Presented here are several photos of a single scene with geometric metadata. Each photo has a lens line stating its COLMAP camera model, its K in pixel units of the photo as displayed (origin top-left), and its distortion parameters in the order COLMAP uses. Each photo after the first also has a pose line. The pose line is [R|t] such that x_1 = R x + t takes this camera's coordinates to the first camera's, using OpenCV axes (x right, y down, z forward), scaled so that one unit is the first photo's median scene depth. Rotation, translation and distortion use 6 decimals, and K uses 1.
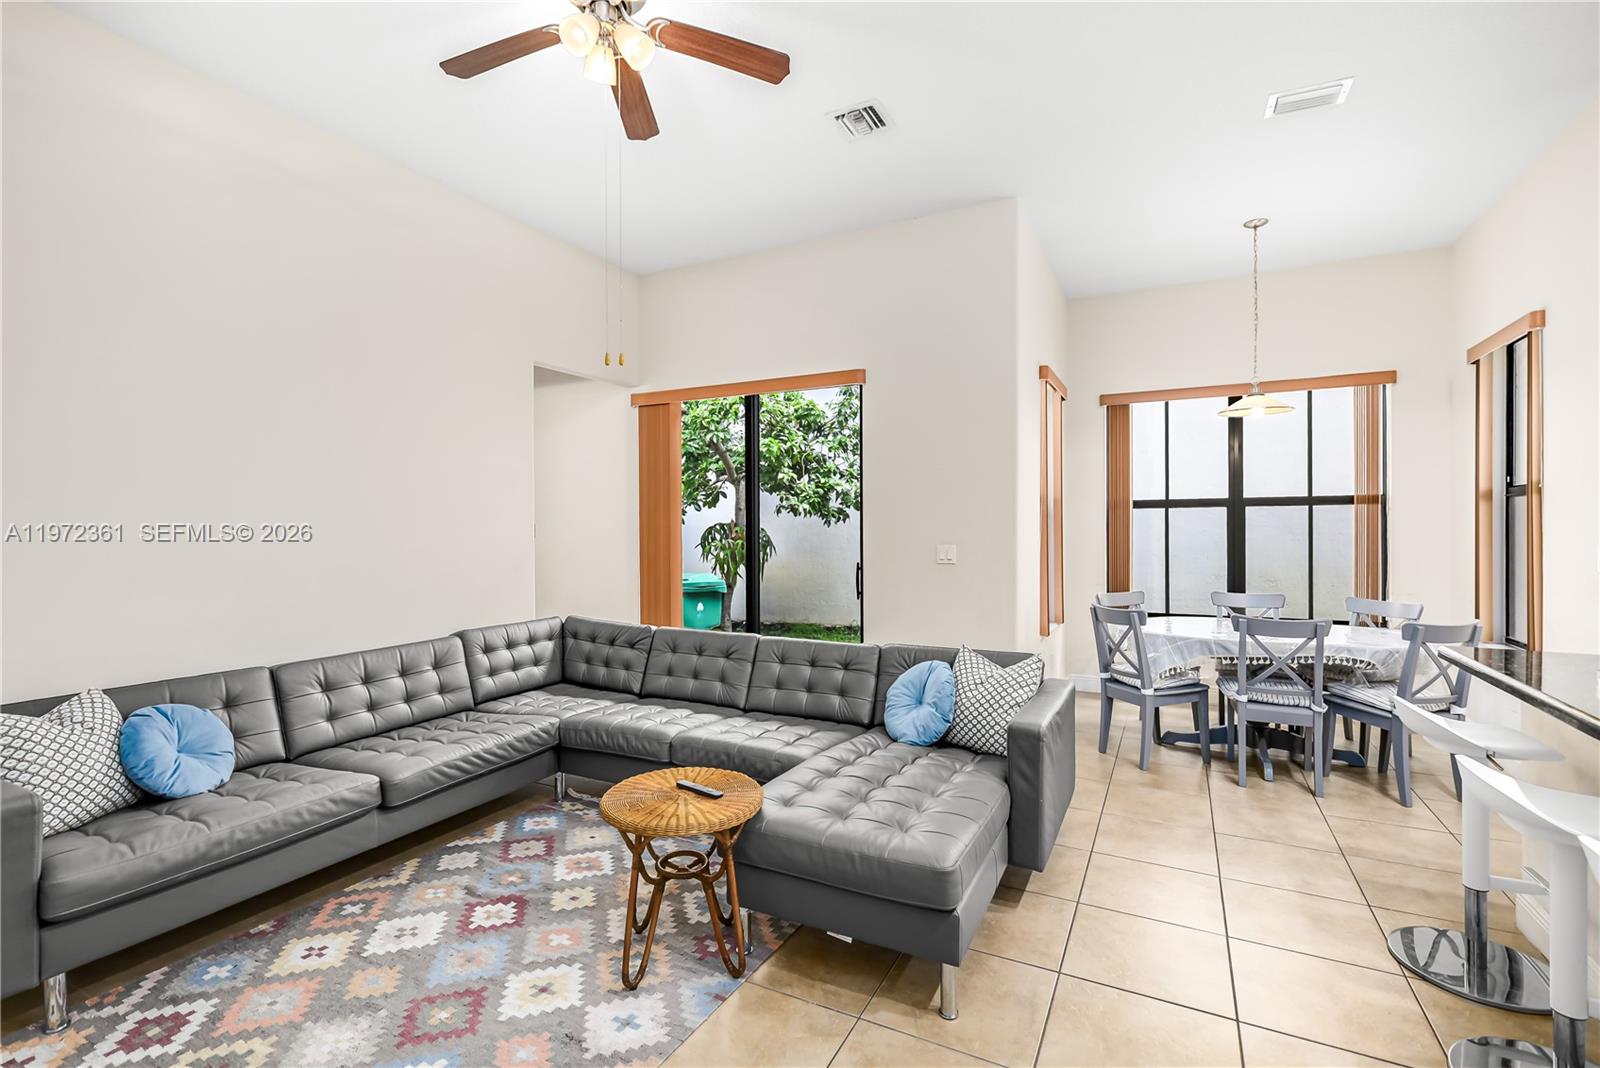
lens RADIAL K [[716.0, 0, 797.1], [0, 716.0, 531.0], [0, 0, 1]] dist [0.002674, 0.000299]
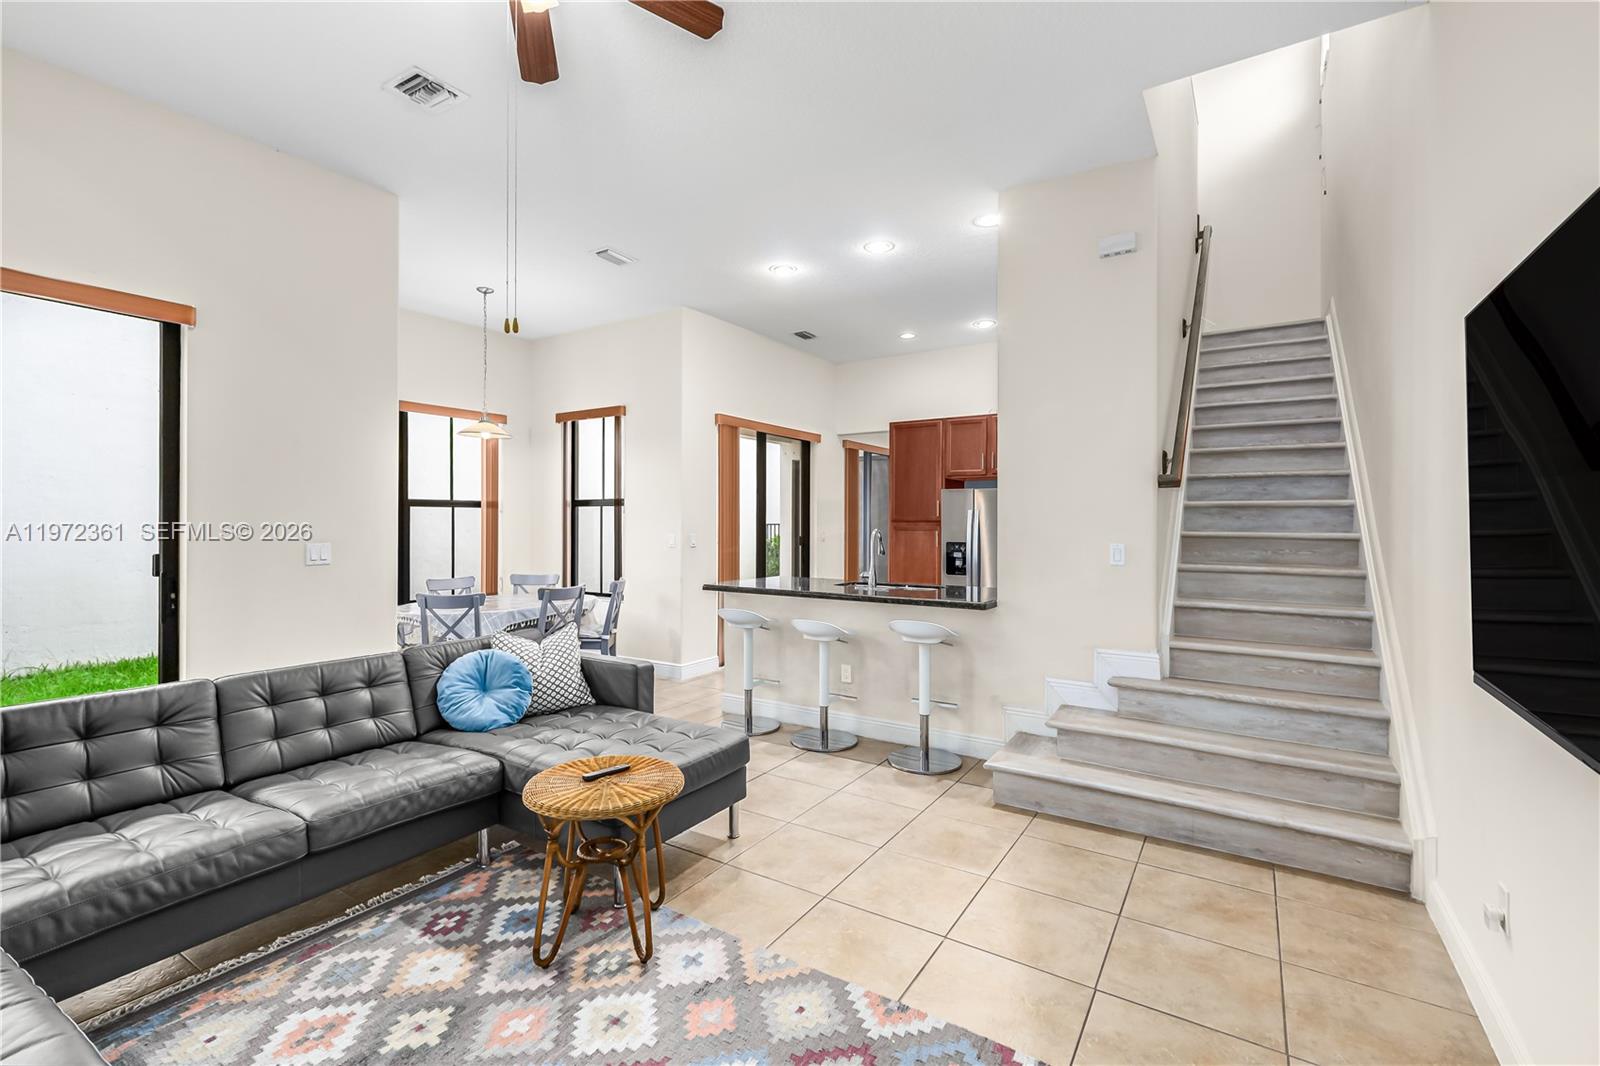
lens RADIAL K [[716.0, 0, 799.7], [0, 716.0, 520.8], [0, 0, 1]] dist [0.002674, 0.000299]
pose [[0.084771, 0.007157, 0.996375, -0.720301], [0.002934, 0.999968, -0.007432, -0.000361], [-0.996396, 0.003553, 0.084747, 0.388723]]
